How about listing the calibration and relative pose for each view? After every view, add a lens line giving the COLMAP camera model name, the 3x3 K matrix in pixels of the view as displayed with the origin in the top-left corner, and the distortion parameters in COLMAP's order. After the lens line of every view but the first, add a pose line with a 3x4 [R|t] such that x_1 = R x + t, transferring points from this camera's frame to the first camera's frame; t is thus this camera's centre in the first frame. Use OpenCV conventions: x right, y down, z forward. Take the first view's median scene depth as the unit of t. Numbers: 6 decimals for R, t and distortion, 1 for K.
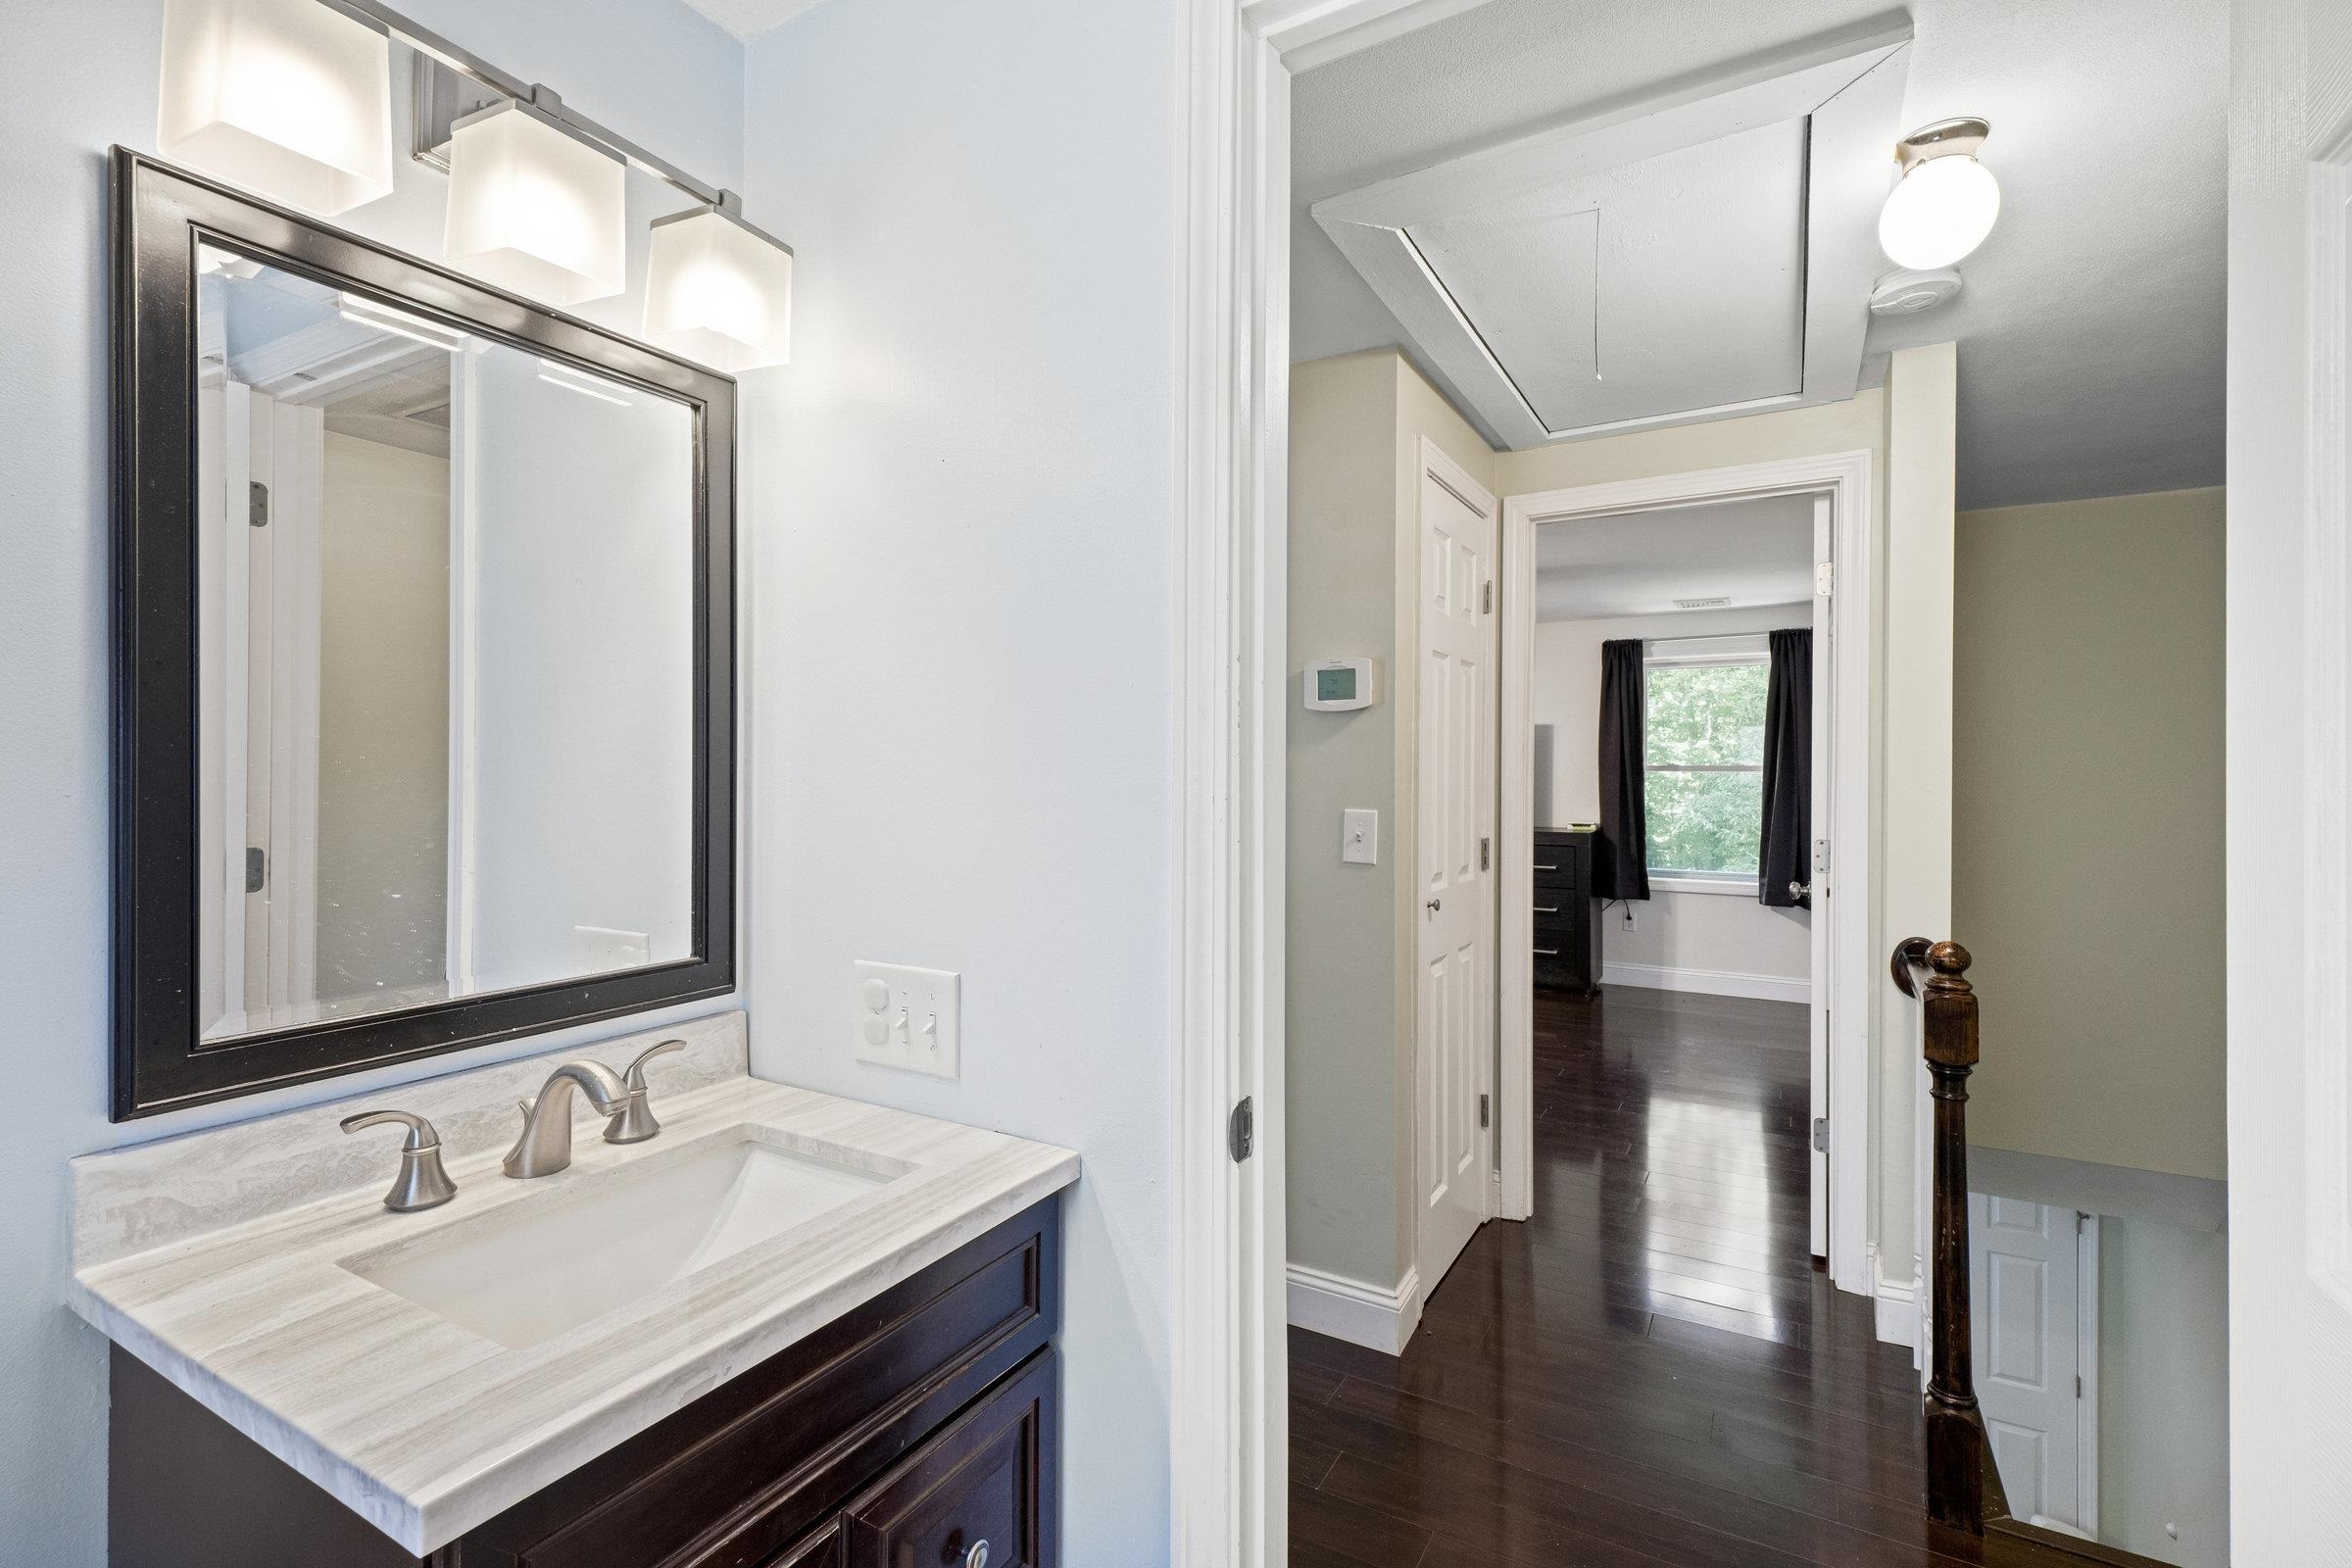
lens RADIAL K [[1080.2, 0, 1176.8], [0, 1080.2, 769.7], [0, 0, 1]] dist [0.003696, 0.000108]
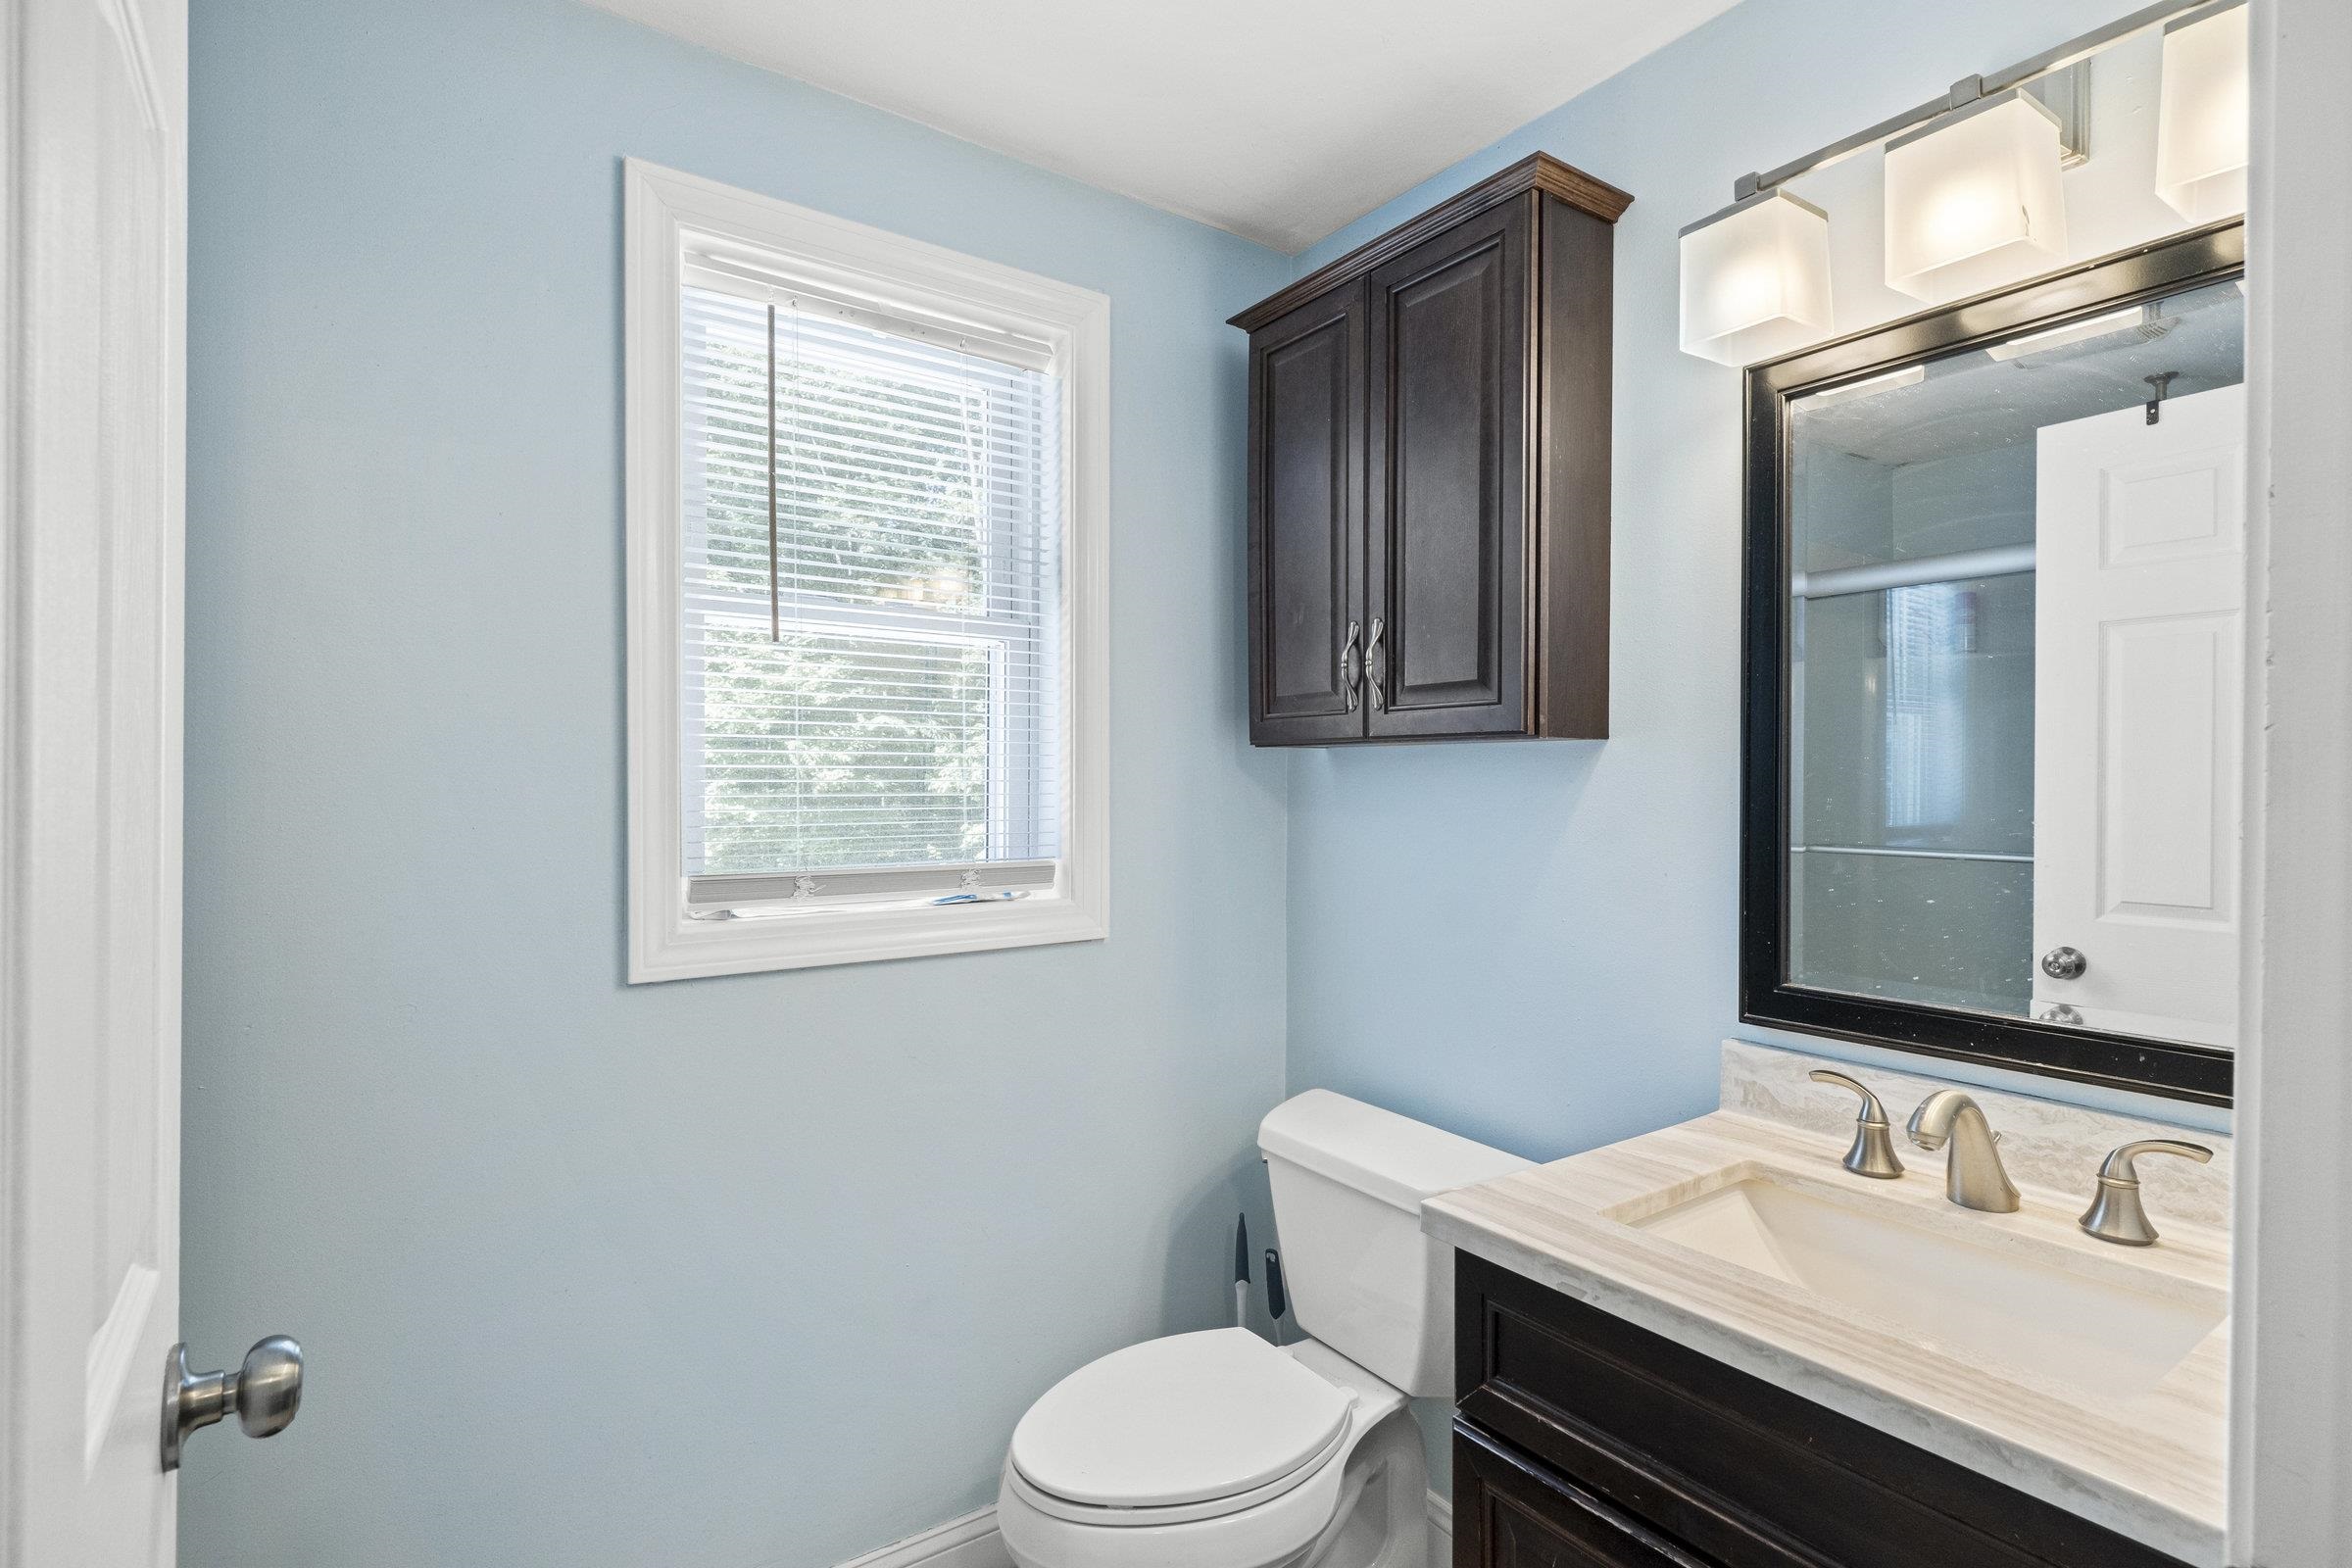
lens RADIAL K [[1139.3, 0, 1180.9], [0, 1139.3, 778.0], [0, 0, 1]] dist [0.001116, 0.000162]
pose [[-0.424480, -0.007506, -0.905406, 0.753951], [-0.011538, 0.999929, -0.002880, 0.001760], [0.905364, 0.009224, -0.424536, 0.936123]]
